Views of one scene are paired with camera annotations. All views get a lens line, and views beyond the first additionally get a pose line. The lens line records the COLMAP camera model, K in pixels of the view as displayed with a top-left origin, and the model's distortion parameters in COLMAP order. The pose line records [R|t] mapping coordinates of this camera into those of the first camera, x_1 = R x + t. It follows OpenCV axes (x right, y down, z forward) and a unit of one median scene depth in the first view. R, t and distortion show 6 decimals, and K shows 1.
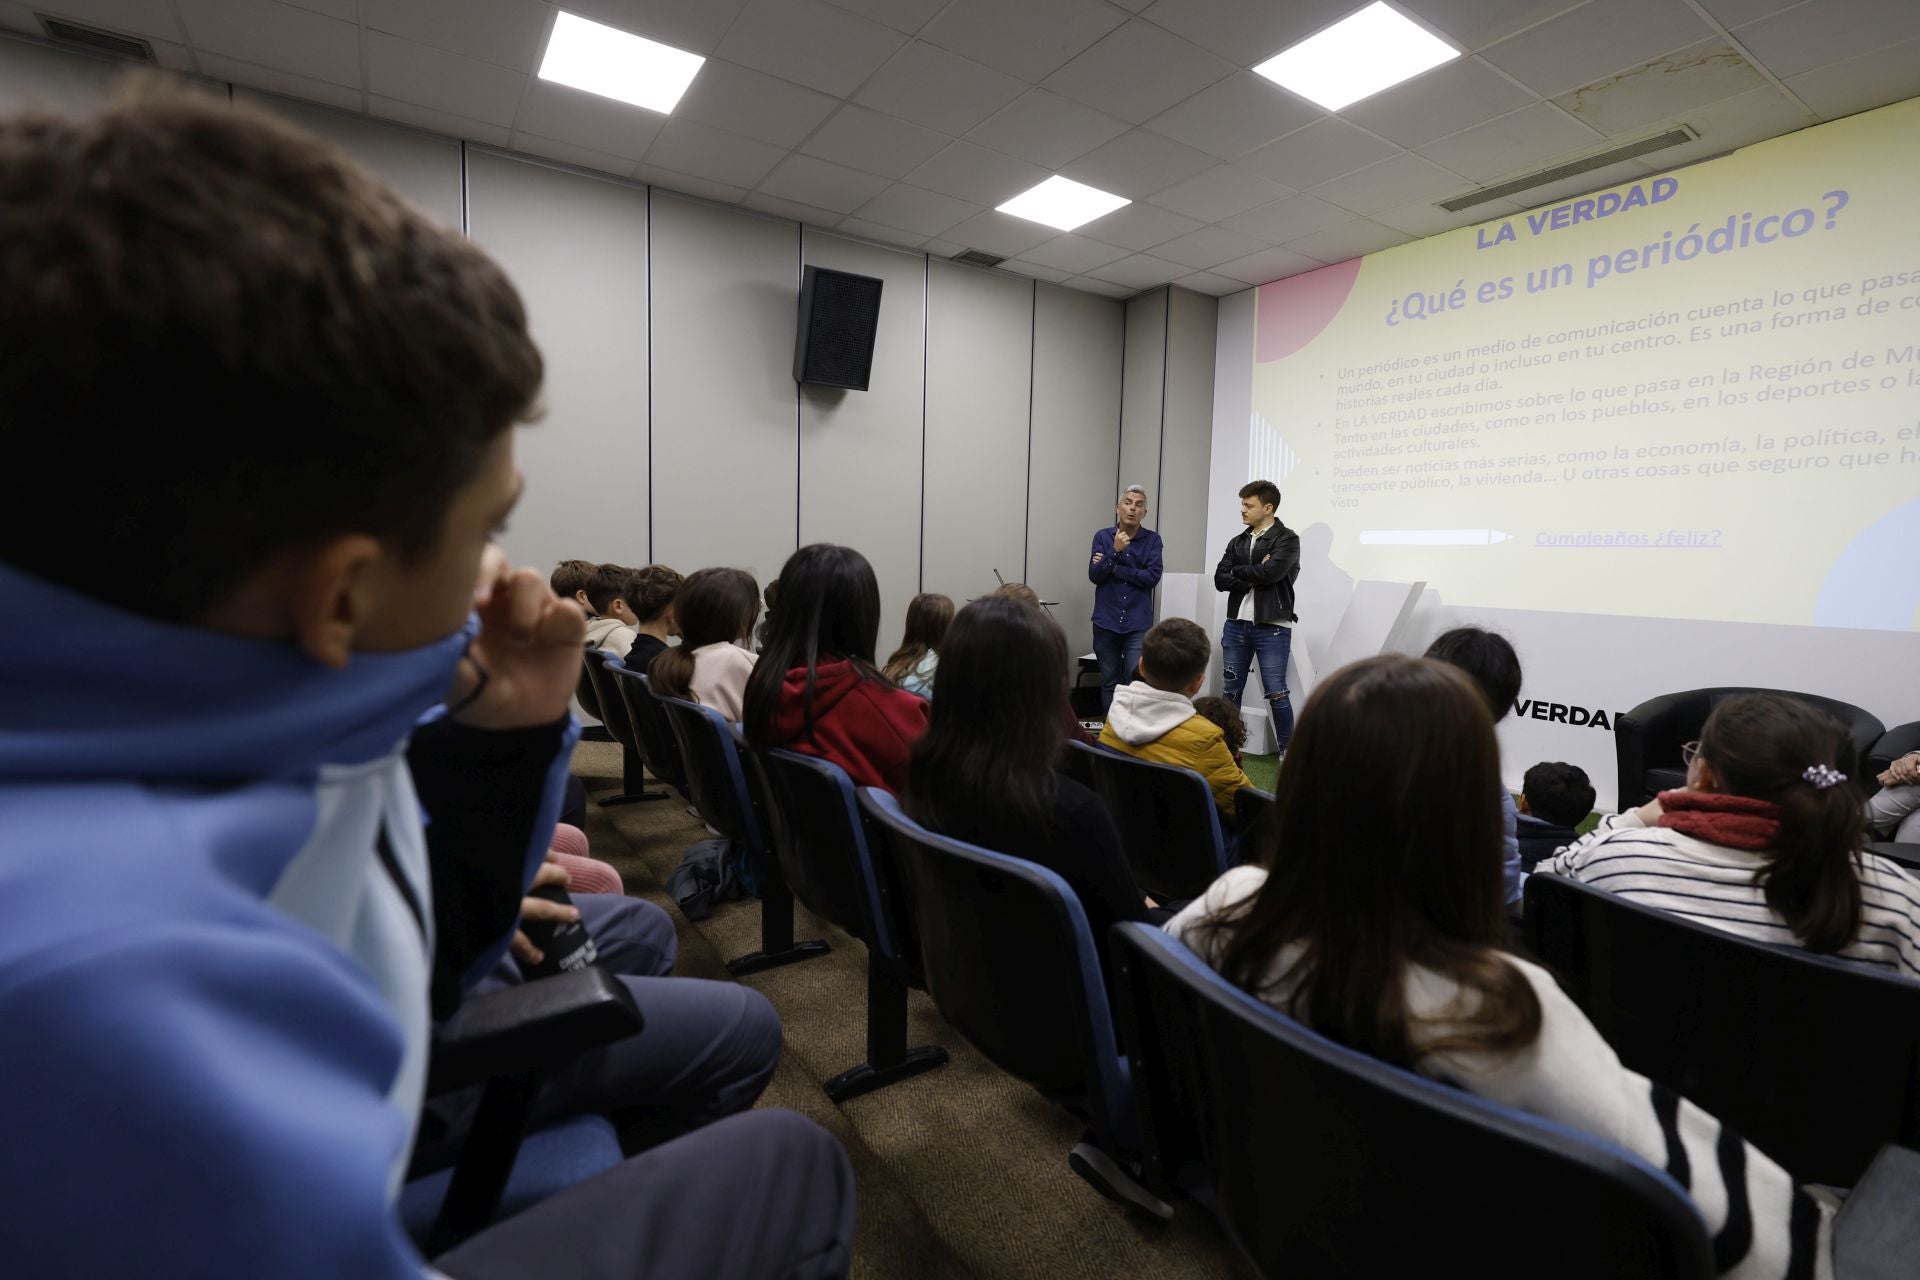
lens RADIAL K [[869.8, 0, 965.4], [0, 869.8, 639.0], [0, 0, 1]] dist [-0.003147, -0.000114]
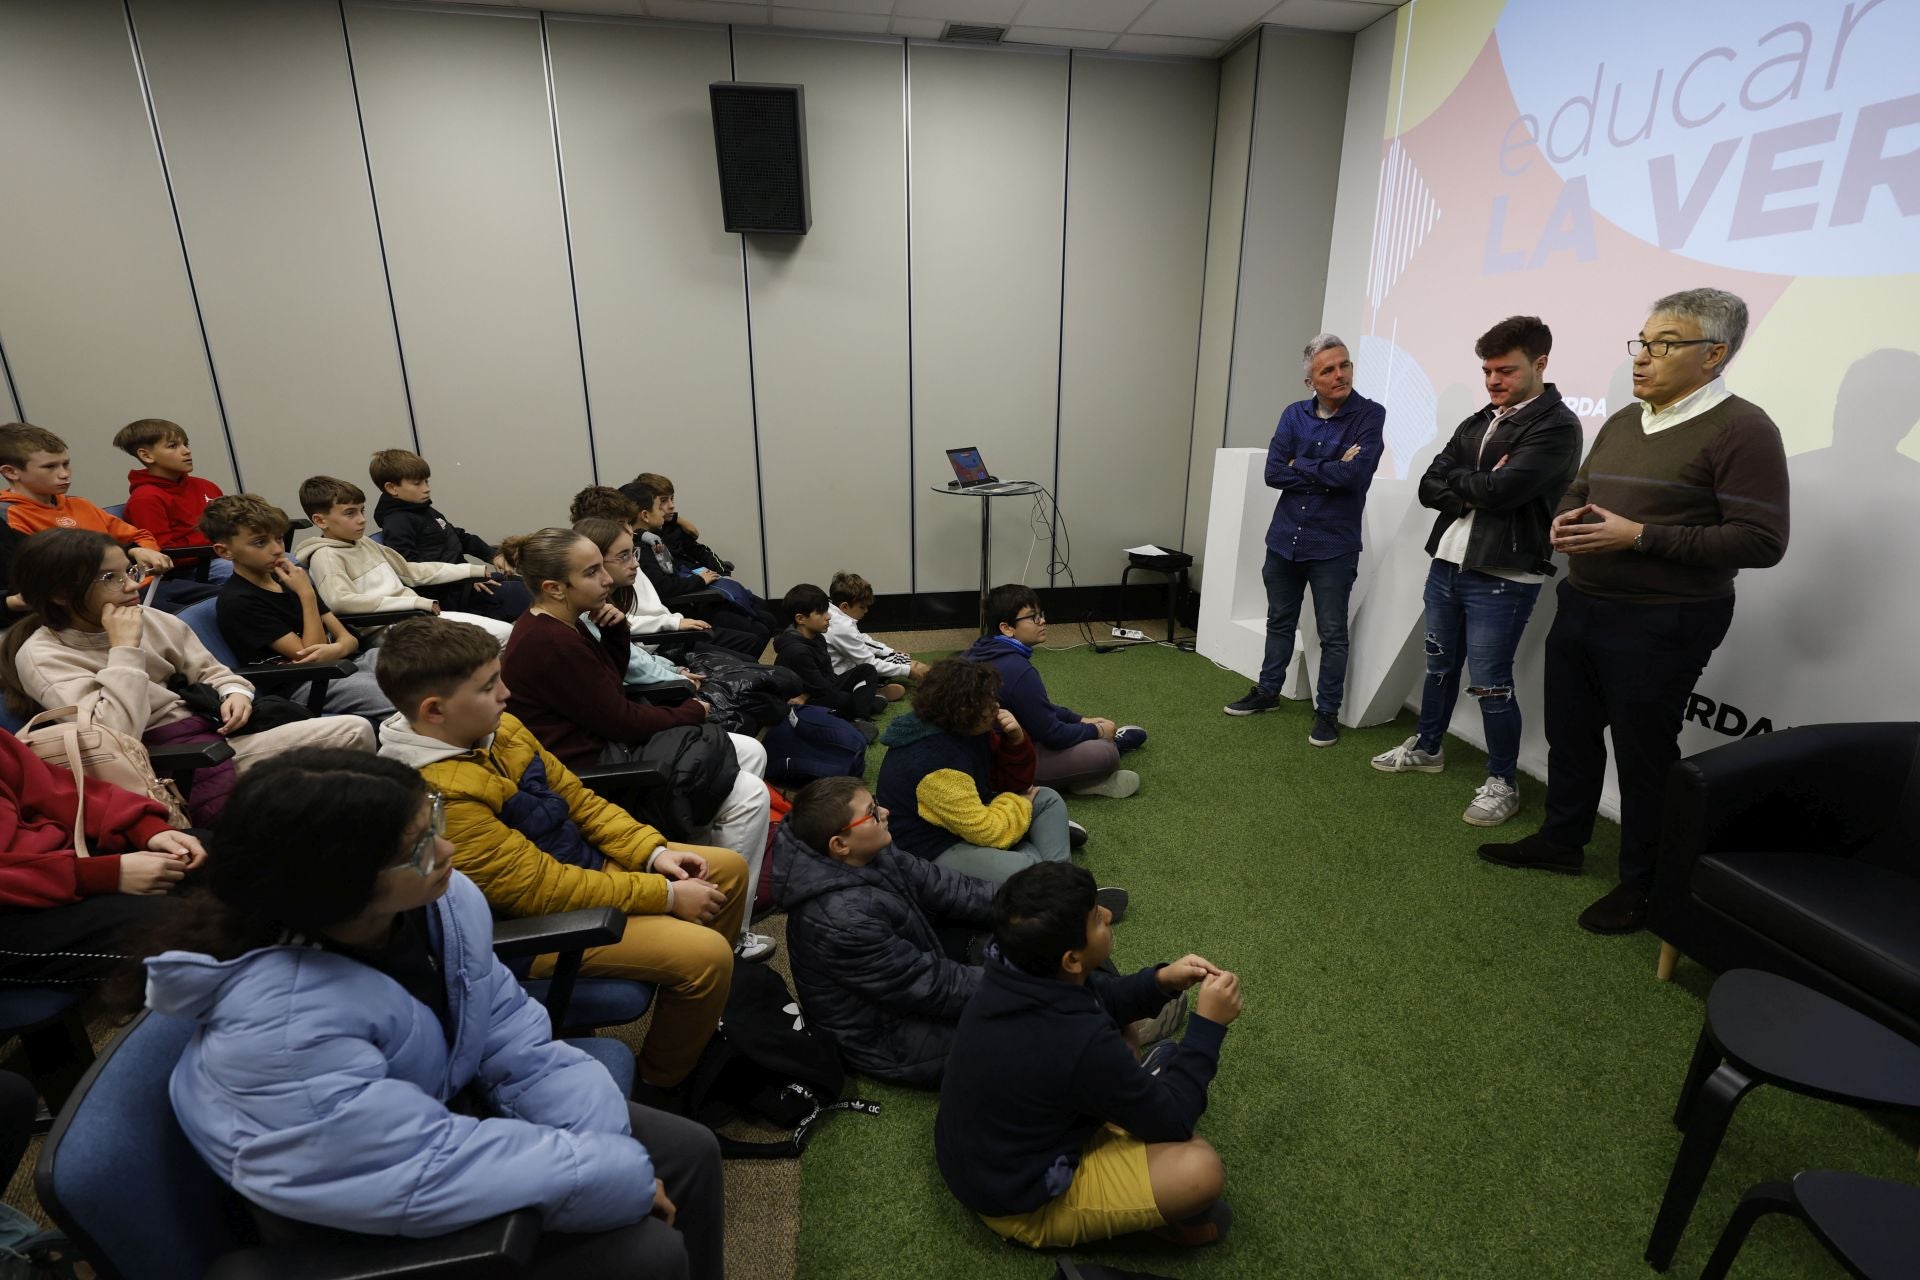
lens RADIAL K [[877.6, 0, 963.7], [0, 877.6, 641.2], [0, 0, 1]] dist [-0.003079, 0.000396]
pose [[0.922682, 0.097626, -0.372998, 0.754792], [-0.022420, 0.979361, 0.200871, -0.143673], [0.384910, -0.176977, 0.905827, 0.432746]]
